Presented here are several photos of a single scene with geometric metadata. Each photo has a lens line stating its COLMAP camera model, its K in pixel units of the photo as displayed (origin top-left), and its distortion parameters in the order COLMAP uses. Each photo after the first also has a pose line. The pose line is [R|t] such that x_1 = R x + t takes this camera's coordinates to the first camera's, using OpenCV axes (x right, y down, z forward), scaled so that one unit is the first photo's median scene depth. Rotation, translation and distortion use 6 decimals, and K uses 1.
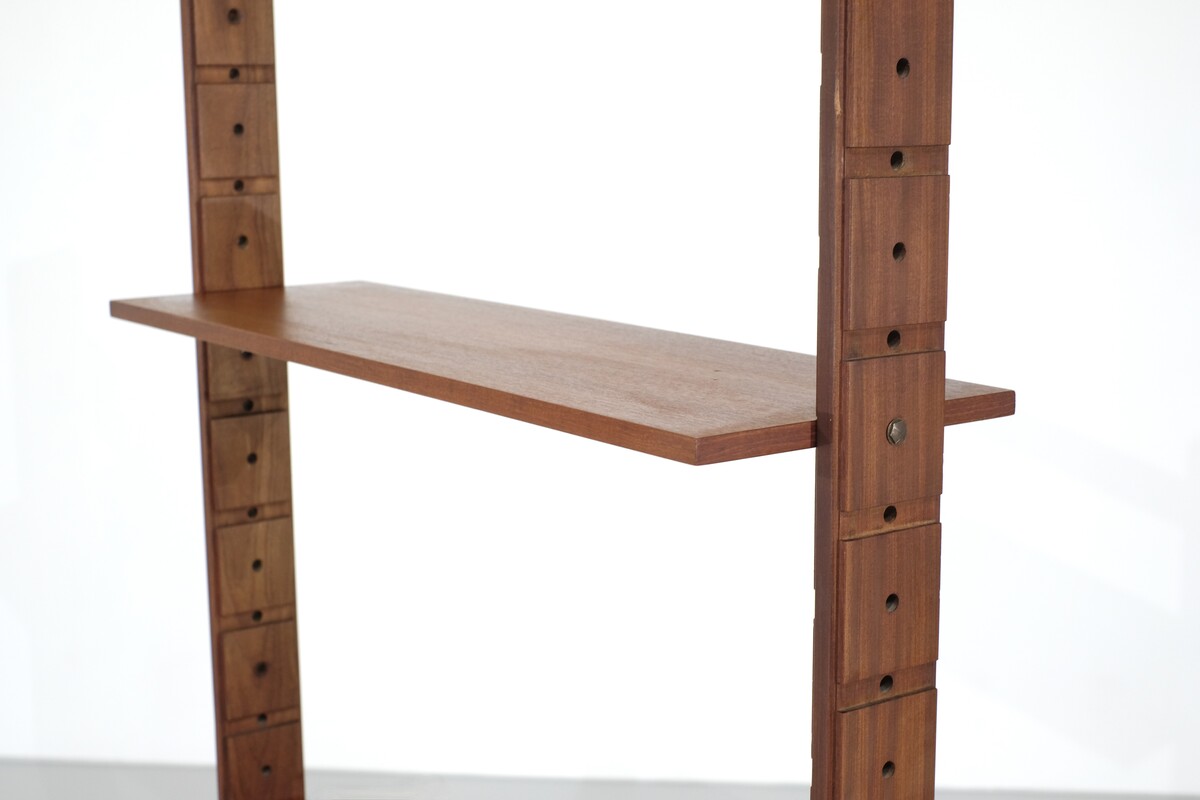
lens RADIAL K [[1838.2, 0, 600.0], [0, 1838.2, 400.0], [0, 0, 1]] dist [-0.025567, -0.020740]
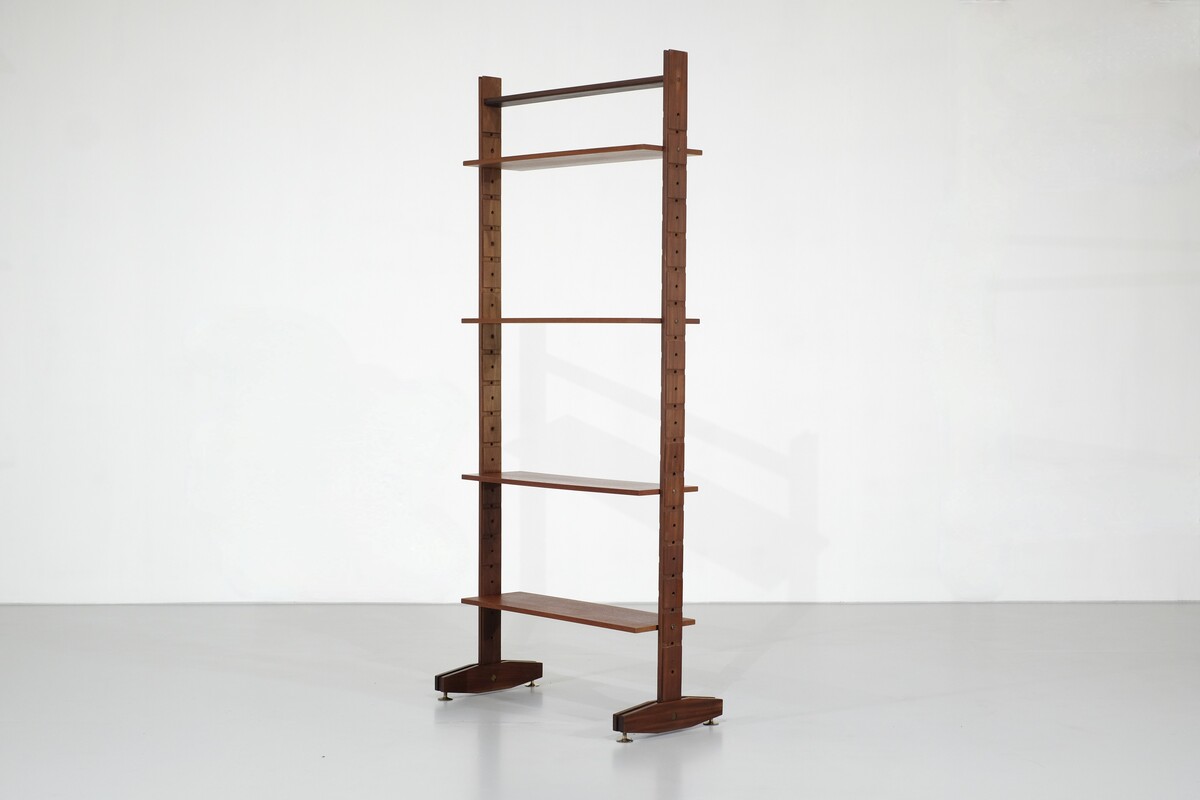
lens RADIAL K [[1838.2, 0, 600.0], [0, 1838.2, 400.0], [0, 0, 1]] dist [-0.025567, -0.020740]
pose [[0.989984, 0.010184, 0.140812, -0.500230], [0.010210, 0.989618, -0.143357, 0.626750], [-0.140810, 0.143359, 0.979602, -2.575432]]
